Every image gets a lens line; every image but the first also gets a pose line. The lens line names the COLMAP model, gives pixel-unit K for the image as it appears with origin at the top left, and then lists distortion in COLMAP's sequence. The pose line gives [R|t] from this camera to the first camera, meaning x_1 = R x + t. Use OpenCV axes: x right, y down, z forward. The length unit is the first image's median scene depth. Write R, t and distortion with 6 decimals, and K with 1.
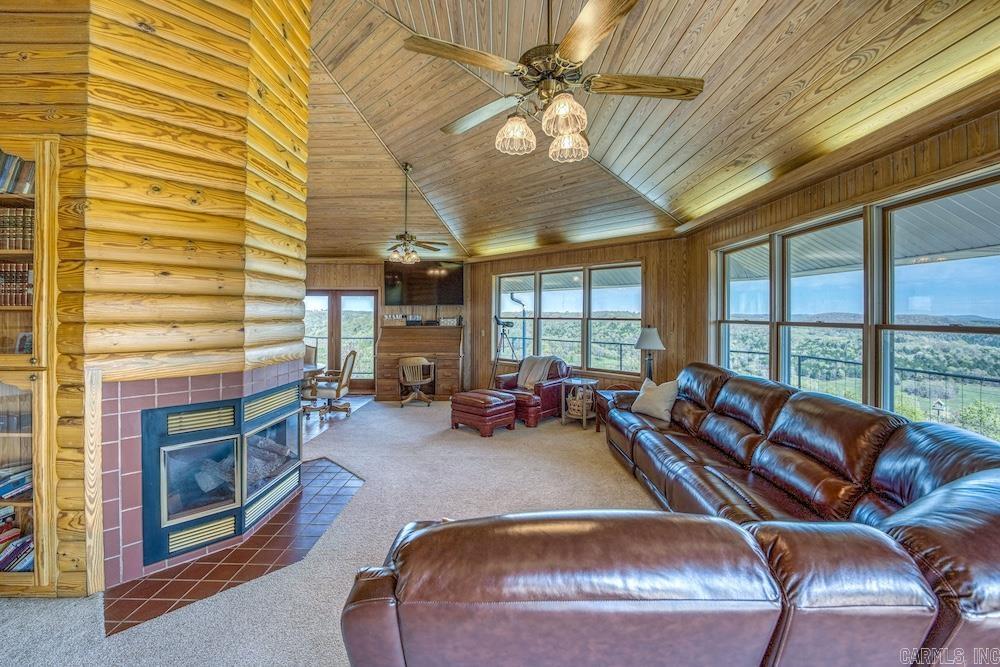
lens RADIAL K [[416.0, 0, 498.8], [0, 416.0, 318.8], [0, 0, 1]] dist [-0.028040, 0.003085]
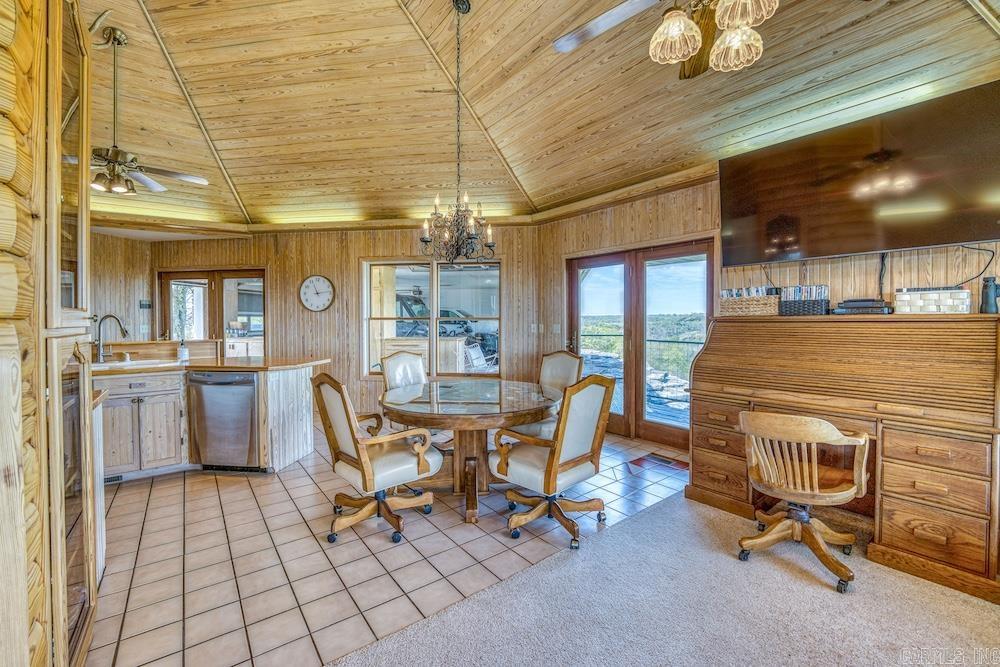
lens RADIAL K [[416.0, 0, 505.6], [0, 416.0, 324.3], [0, 0, 1]] dist [-0.028040, 0.003085]
pose [[0.619944, 0.002214, -0.784643, -0.604059], [0.003877, 0.999975, 0.005884, 0.158731], [0.784636, -0.006690, 0.619920, 4.132522]]
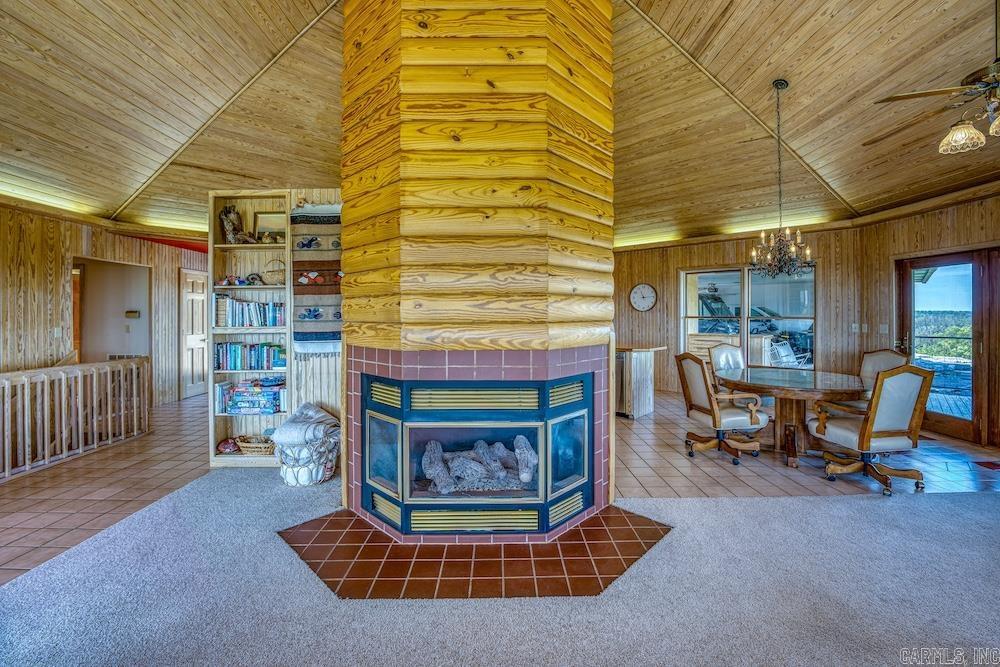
lens RADIAL K [[416.0, 0, 504.6], [0, 416.0, 312.5], [0, 0, 1]] dist [-0.028040, 0.003085]
pose [[0.015527, -0.011612, -0.999812, 0.739337], [-0.004909, 0.999920, -0.011689, 0.125736], [0.999867, 0.005089, 0.015469, 3.019613]]
